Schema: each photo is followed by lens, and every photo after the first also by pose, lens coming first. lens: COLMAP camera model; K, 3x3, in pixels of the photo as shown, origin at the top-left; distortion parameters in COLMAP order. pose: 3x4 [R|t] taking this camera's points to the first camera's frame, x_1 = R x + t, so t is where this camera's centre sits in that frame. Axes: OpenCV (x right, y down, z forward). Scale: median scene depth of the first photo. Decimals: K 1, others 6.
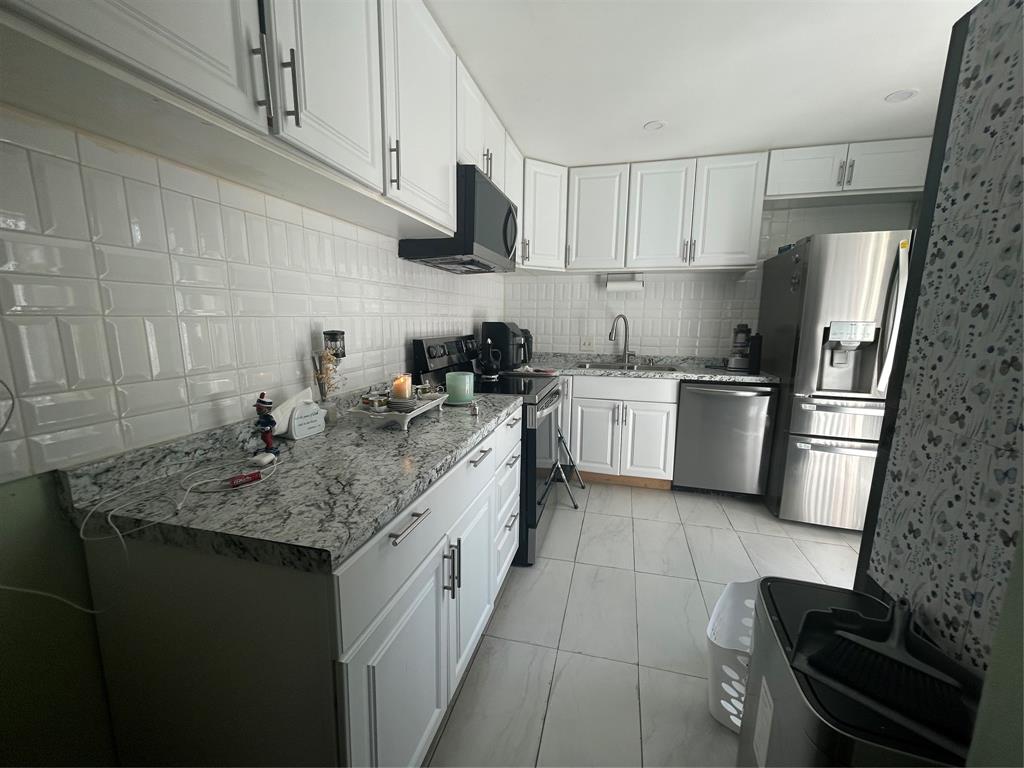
lens RADIAL K [[413.3, 0, 513.3], [0, 413.3, 382.7], [0, 0, 1]] dist [0.001444, -0.000814]
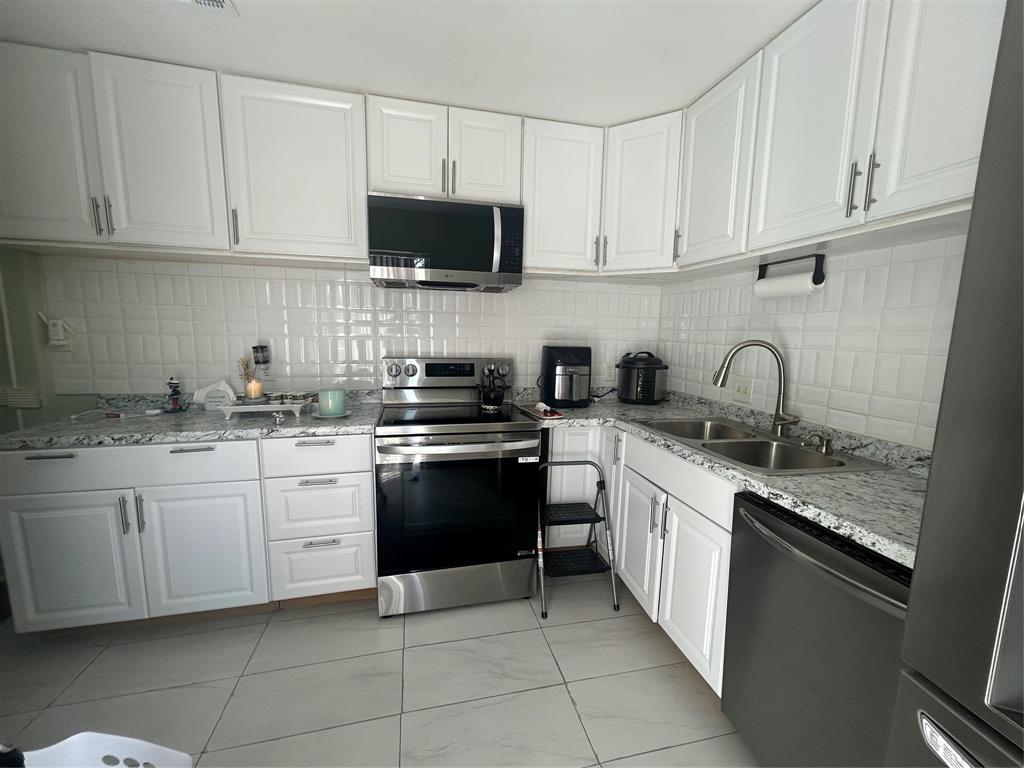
lens RADIAL K [[413.3, 0, 518.1], [0, 413.3, 389.7], [0, 0, 1]] dist [0.001444, -0.000814]
pose [[0.496815, 0.118380, -0.859745, 0.625983], [-0.156925, 0.986577, 0.045162, -0.087118], [0.853551, 0.112478, 0.508723, 0.532941]]
